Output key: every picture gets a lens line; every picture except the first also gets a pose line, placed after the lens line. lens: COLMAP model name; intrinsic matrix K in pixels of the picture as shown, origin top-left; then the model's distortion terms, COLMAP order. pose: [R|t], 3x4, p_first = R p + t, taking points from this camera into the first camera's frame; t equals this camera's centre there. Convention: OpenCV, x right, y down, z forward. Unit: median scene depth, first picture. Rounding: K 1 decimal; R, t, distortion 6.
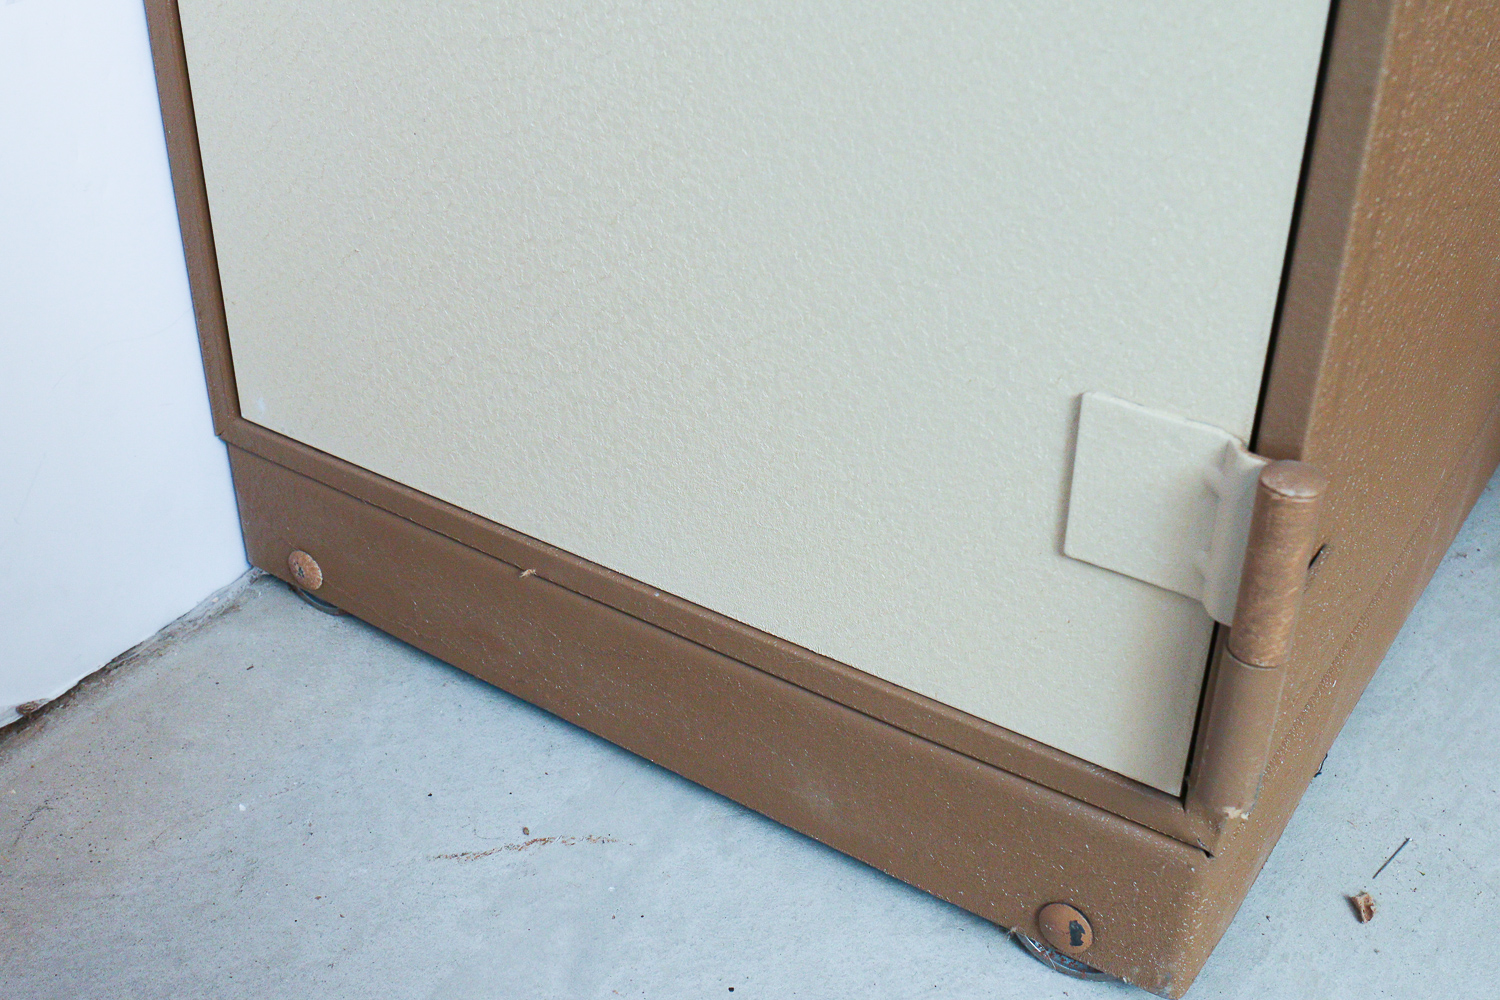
lens RADIAL K [[1893.7, 0, 757.8], [0, 1893.7, 496.3], [0, 0, 1]] dist [-0.086541, 0.000000]
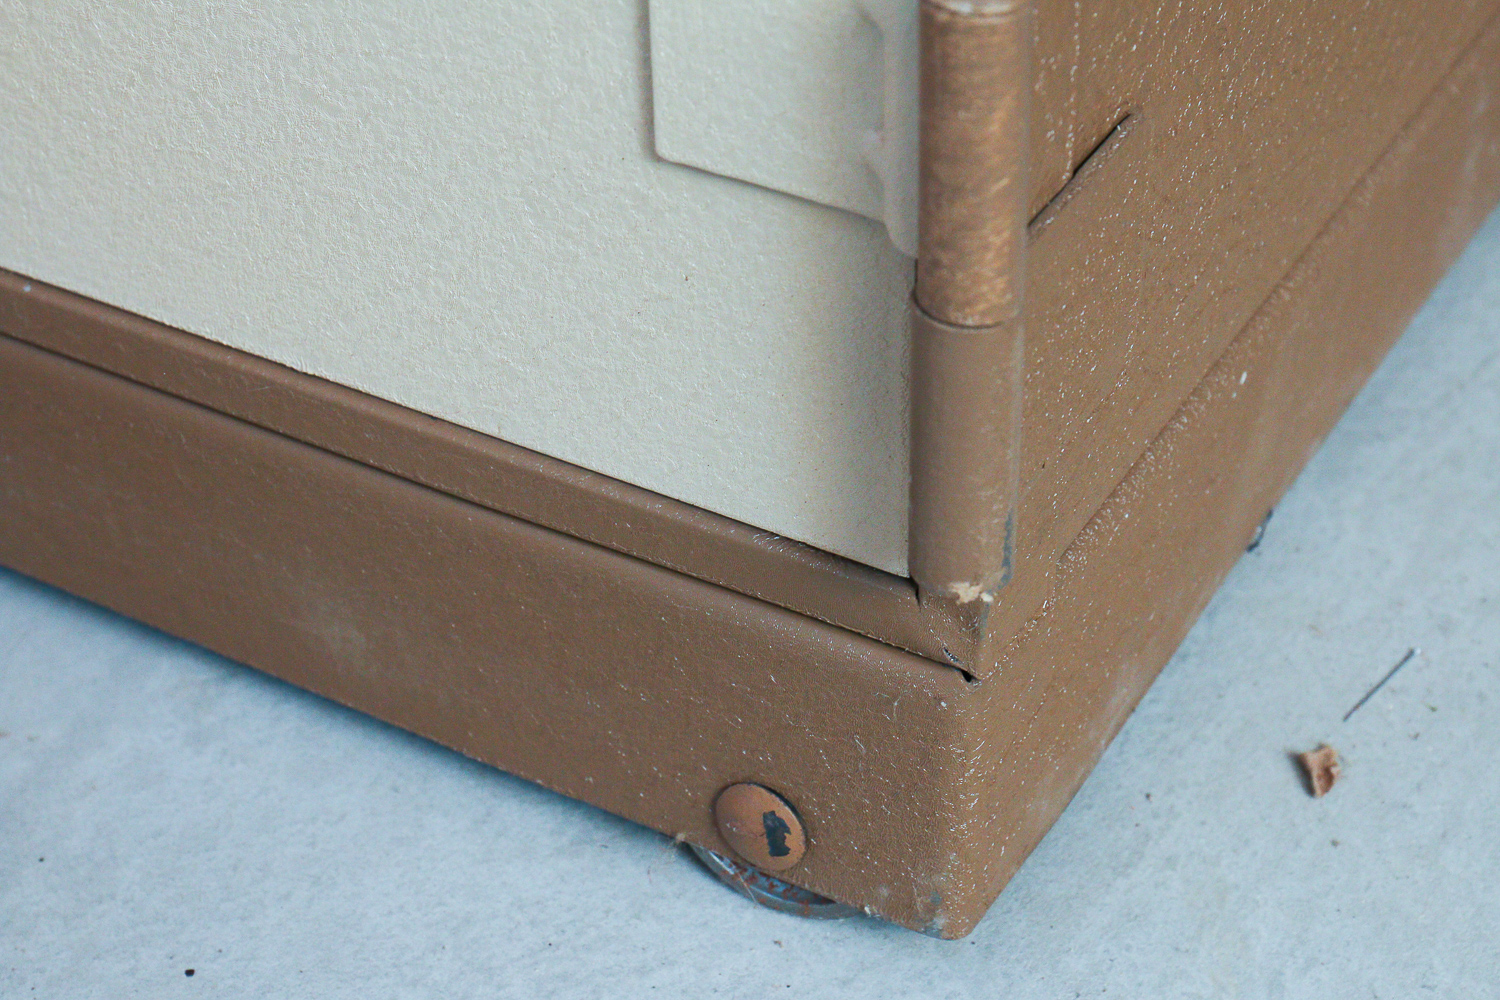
lens RADIAL K [[3464.5, 0, 746.9], [0, 3464.5, 502.8], [0, 0, 1]] dist [0.020303, 0.000000]
pose [[0.997579, -0.059679, 0.035706, 0.127388], [0.056094, 0.993977, 0.094142, 0.032819], [-0.041110, -0.091911, 0.994918, -0.035124]]
